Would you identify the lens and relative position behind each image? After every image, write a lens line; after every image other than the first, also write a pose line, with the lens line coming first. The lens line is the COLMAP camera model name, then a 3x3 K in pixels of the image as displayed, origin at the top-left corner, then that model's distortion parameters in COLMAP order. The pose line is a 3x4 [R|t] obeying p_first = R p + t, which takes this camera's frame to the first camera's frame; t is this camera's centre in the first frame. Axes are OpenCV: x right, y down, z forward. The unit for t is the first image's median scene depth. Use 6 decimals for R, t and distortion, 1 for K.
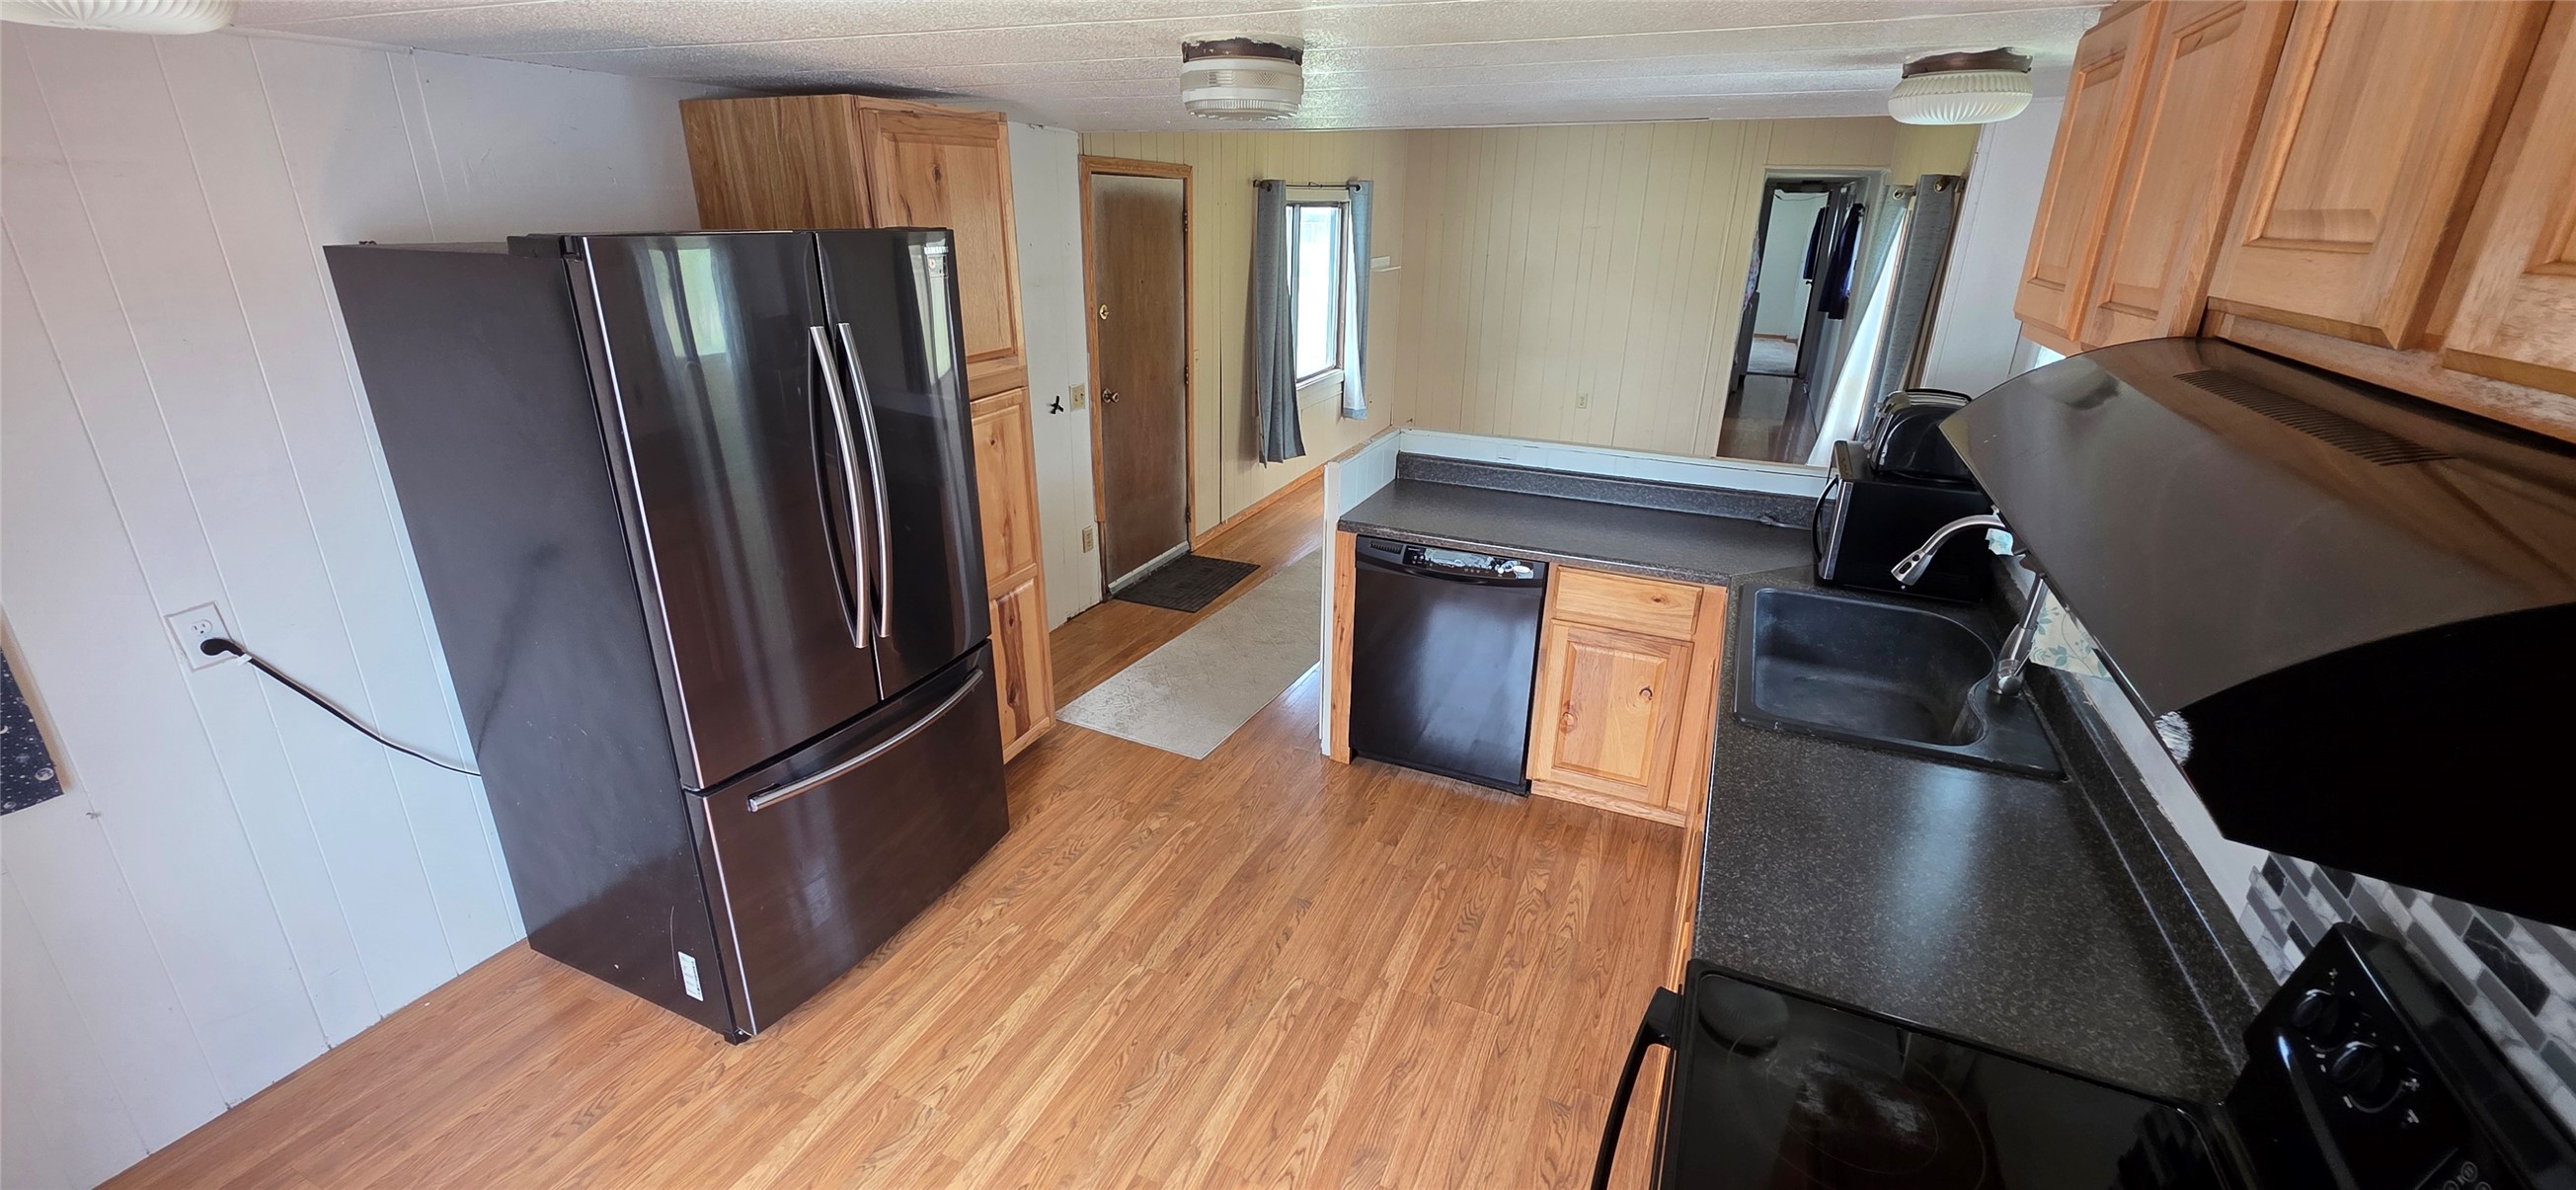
lens RADIAL K [[1031.3, 0, 1280.5], [0, 1031.3, 595.0], [0, 0, 1]] dist [0.000350, 0.000005]
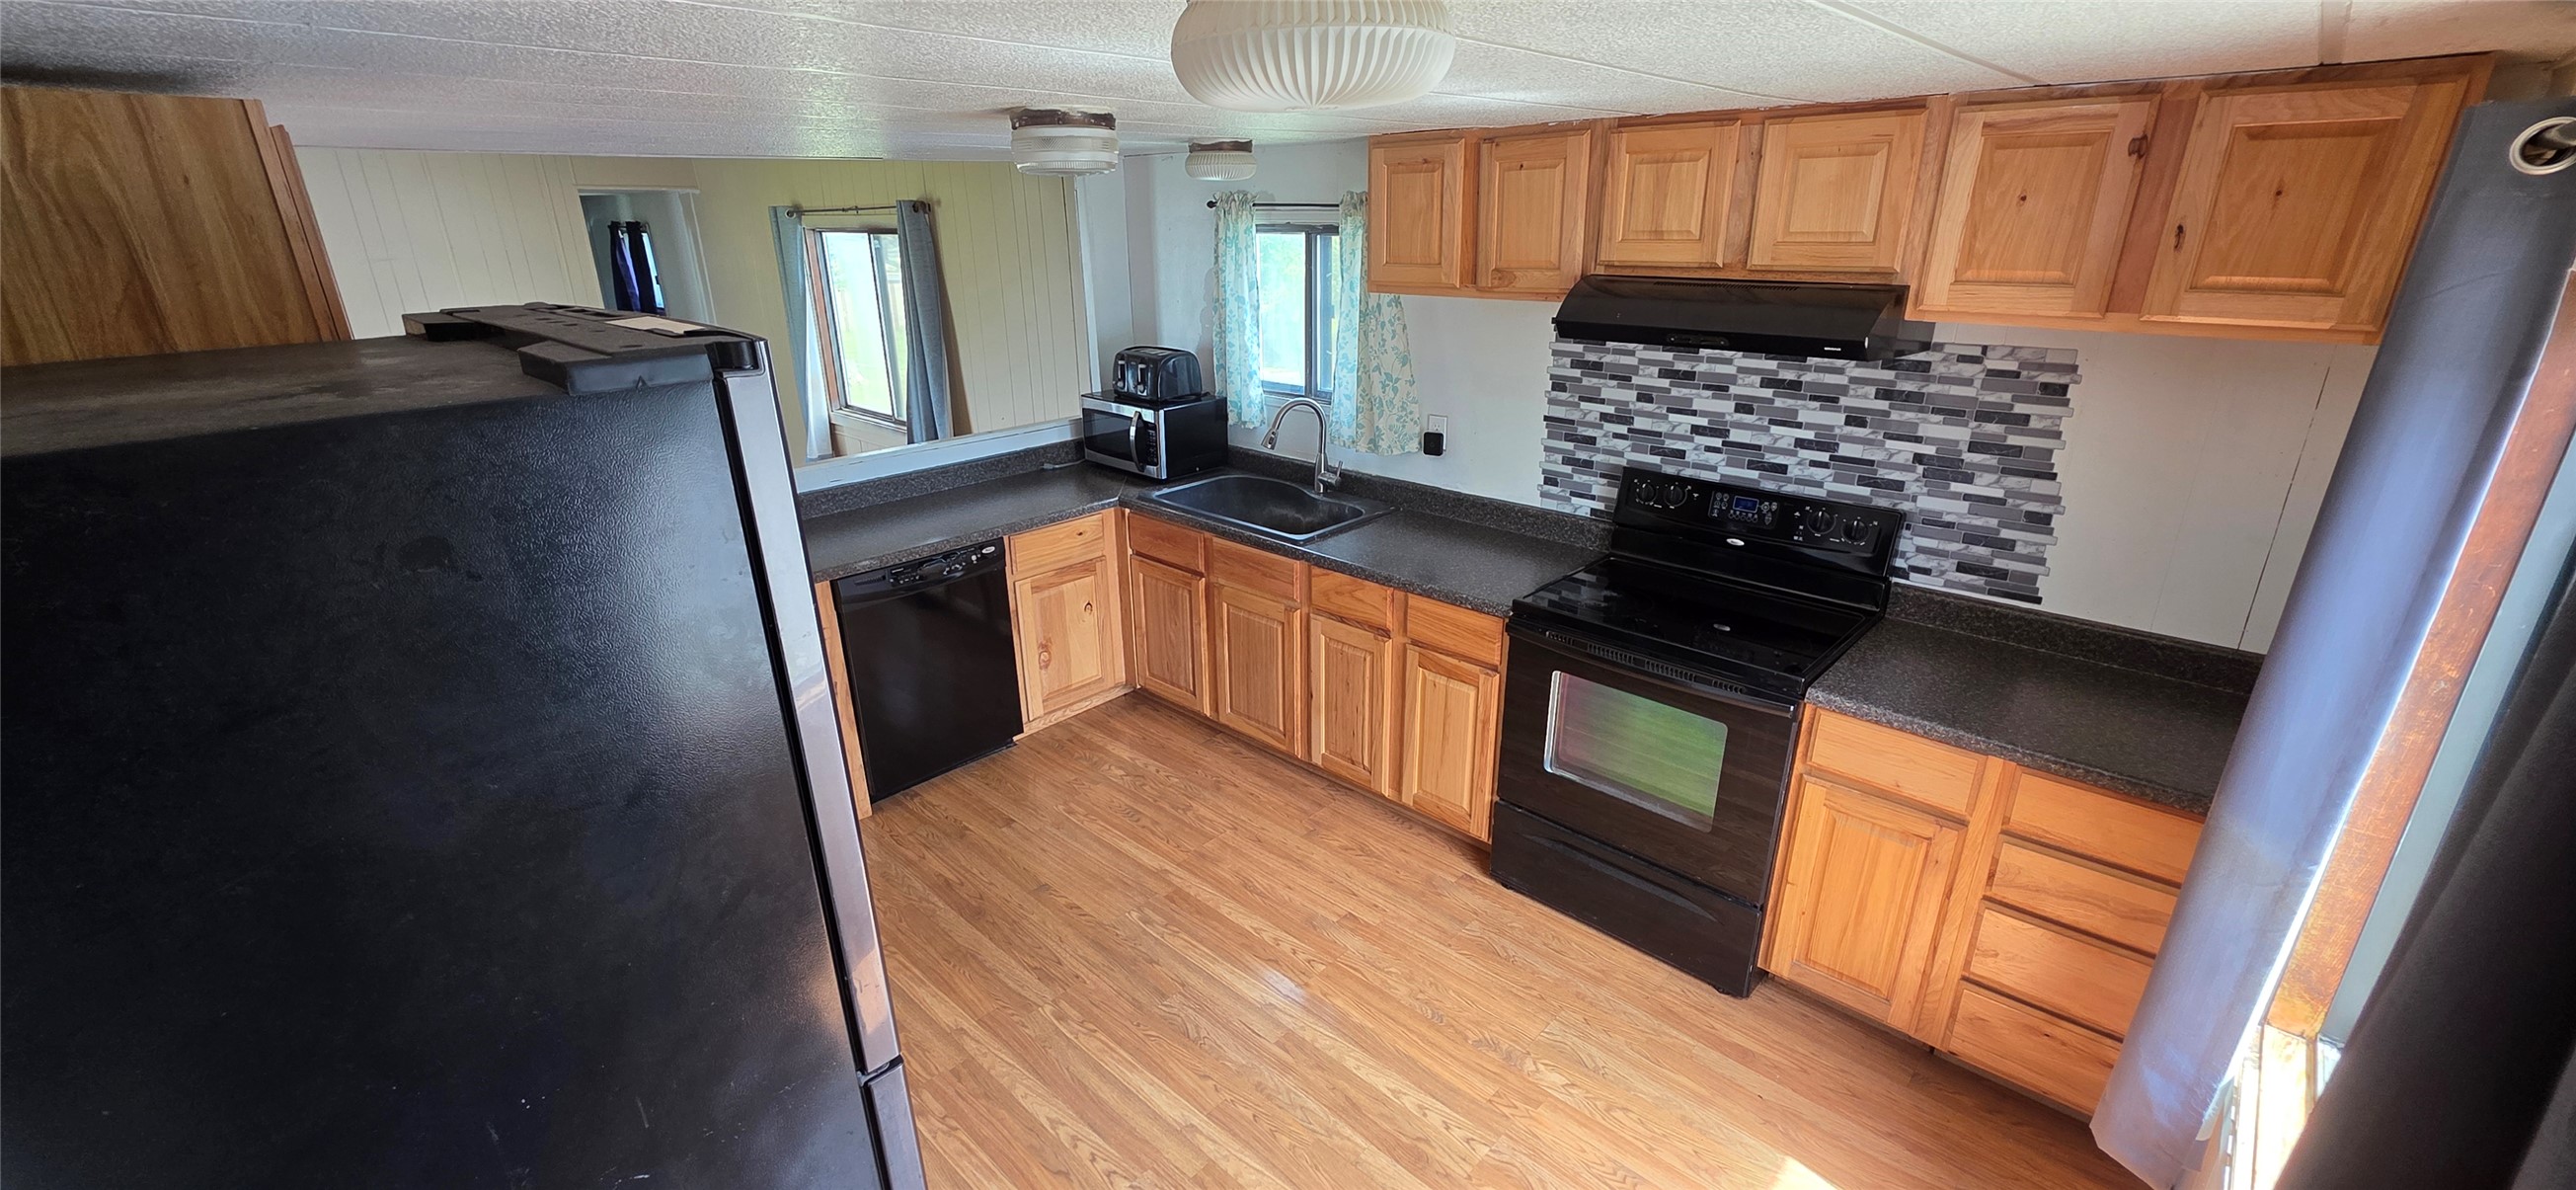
lens RADIAL K [[1031.3, 0, 1284.1], [0, 1031.3, 593.1], [0, 0, 1]] dist [0.000350, 0.000005]
pose [[0.320020, -0.345811, 0.882044, -0.849623], [0.351751, 0.907828, 0.228298, -0.156763], [-0.879693, 0.237200, 0.412162, 0.306811]]
